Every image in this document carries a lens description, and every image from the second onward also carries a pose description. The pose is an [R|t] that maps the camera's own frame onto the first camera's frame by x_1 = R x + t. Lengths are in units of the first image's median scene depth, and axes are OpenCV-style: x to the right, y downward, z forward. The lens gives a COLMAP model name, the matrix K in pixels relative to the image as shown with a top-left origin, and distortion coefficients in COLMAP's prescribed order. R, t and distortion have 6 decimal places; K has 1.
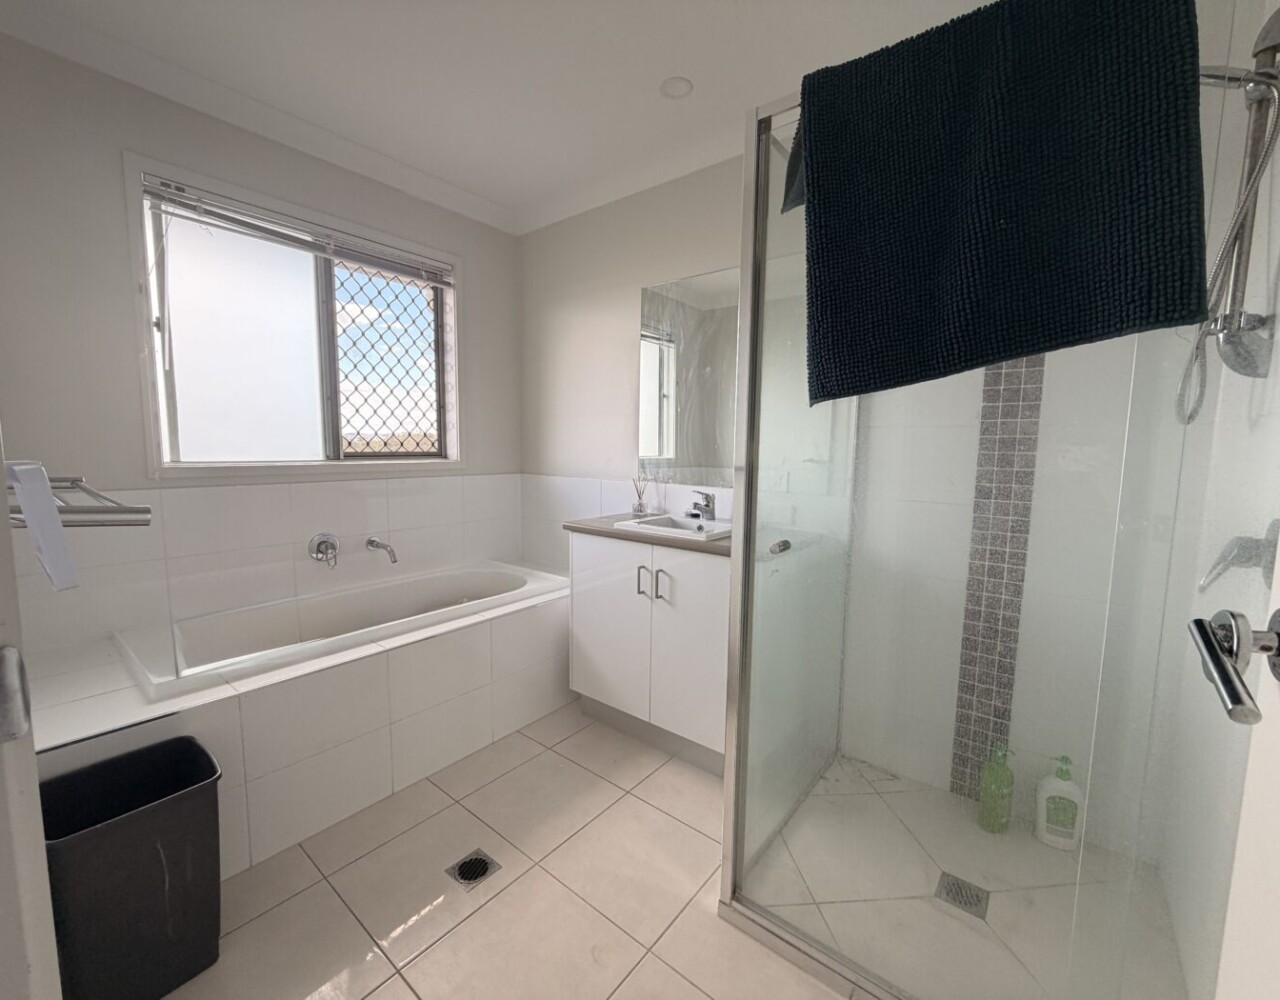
lens RADIAL K [[524.0, 0, 639.3], [0, 524.0, 503.8], [0, 0, 1]] dist [-0.000053, -0.002899]
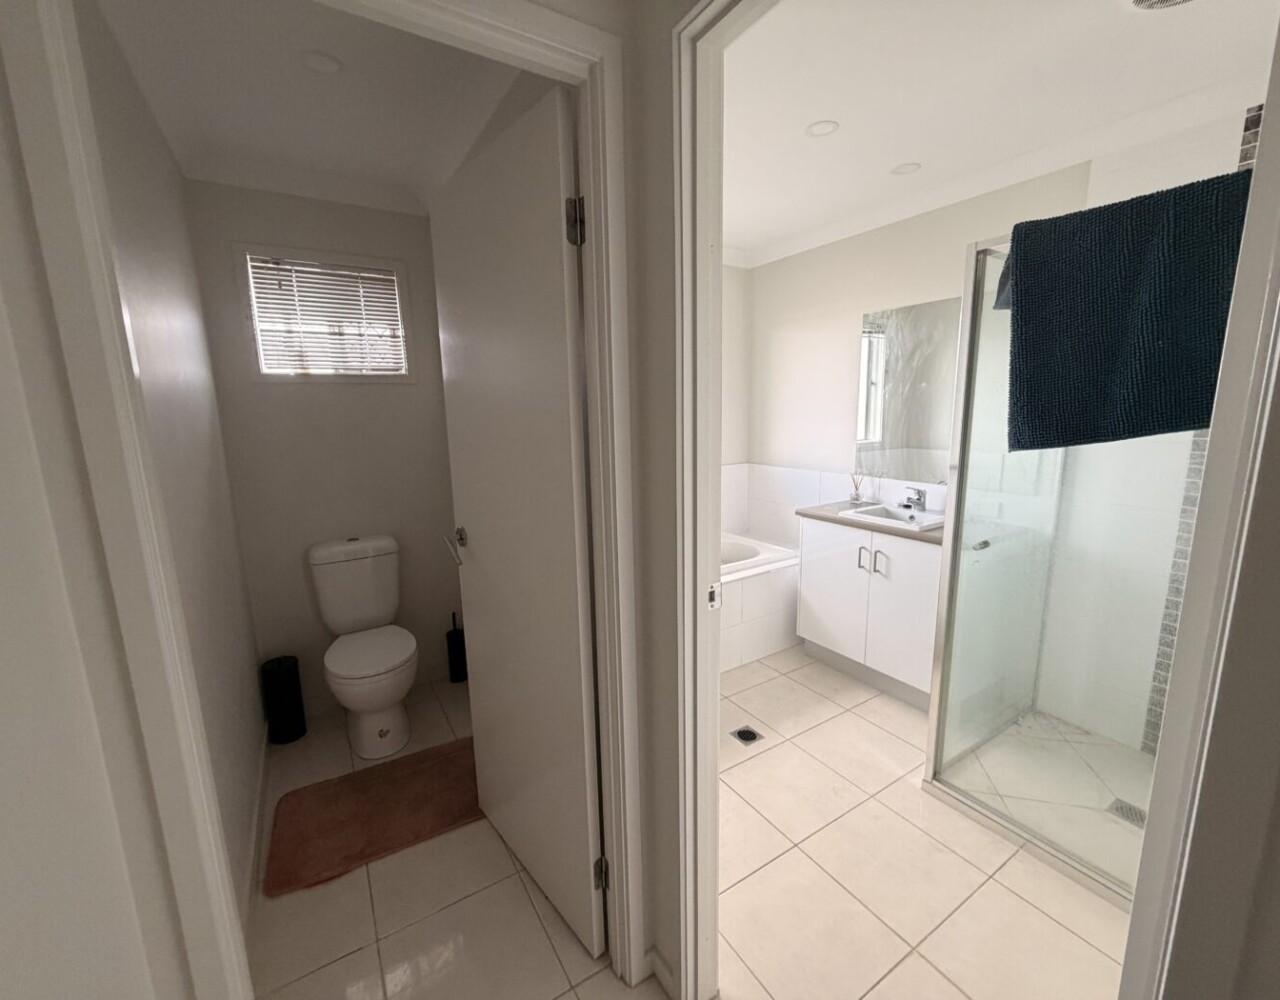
lens RADIAL K [[524.0, 0, 639.3], [0, 524.0, 503.8], [0, 0, 1]] dist [-0.000053, -0.002899]
pose [[0.943046, 0.023949, -0.331800, -0.085076], [0.000658, 0.997269, 0.073851, -0.081821], [0.332663, -0.069863, 0.940454, -0.391991]]
